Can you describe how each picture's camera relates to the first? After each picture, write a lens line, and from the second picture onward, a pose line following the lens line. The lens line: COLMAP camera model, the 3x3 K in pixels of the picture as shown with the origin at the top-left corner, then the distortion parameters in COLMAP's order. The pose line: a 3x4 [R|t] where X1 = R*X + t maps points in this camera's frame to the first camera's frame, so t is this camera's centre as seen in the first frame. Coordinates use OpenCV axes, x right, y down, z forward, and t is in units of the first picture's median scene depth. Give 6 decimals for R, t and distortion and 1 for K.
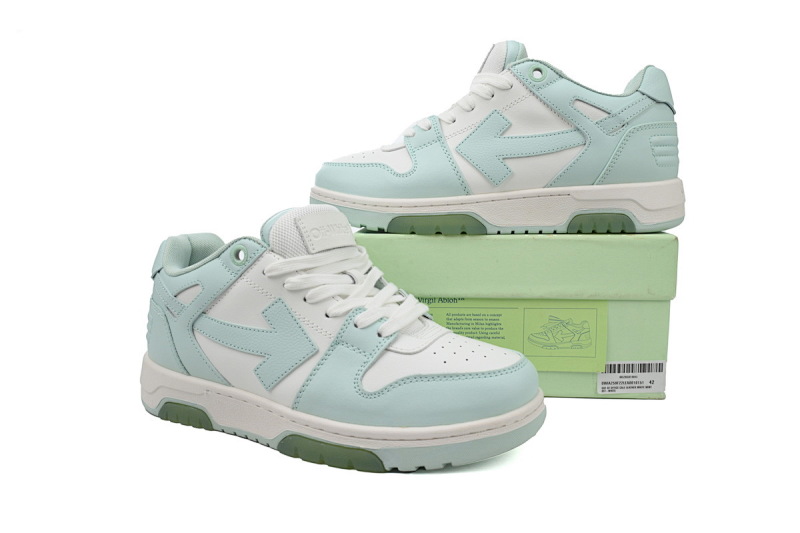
lens RADIAL K [[632.8, 0, 395.7], [0, 632.8, 265.9], [0, 0, 1]] dist [0.004956, 0.001942]
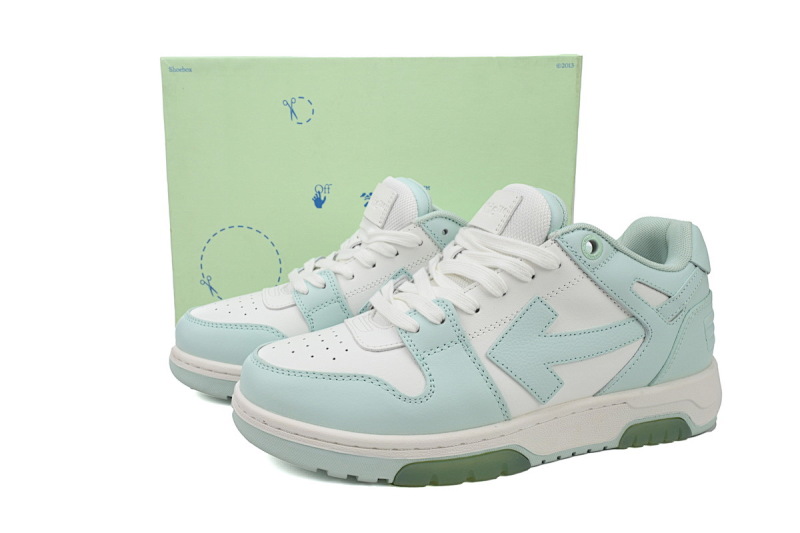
lens RADIAL K [[632.8, 0, 401.6], [0, 632.8, 268.1], [0, 0, 1]] dist [0.004956, 0.001942]
pose [[0.913253, -0.064639, 0.402233, -0.265757], [0.041132, 0.996917, 0.066818, -0.334317], [-0.405312, -0.044477, 0.913096, 0.420077]]
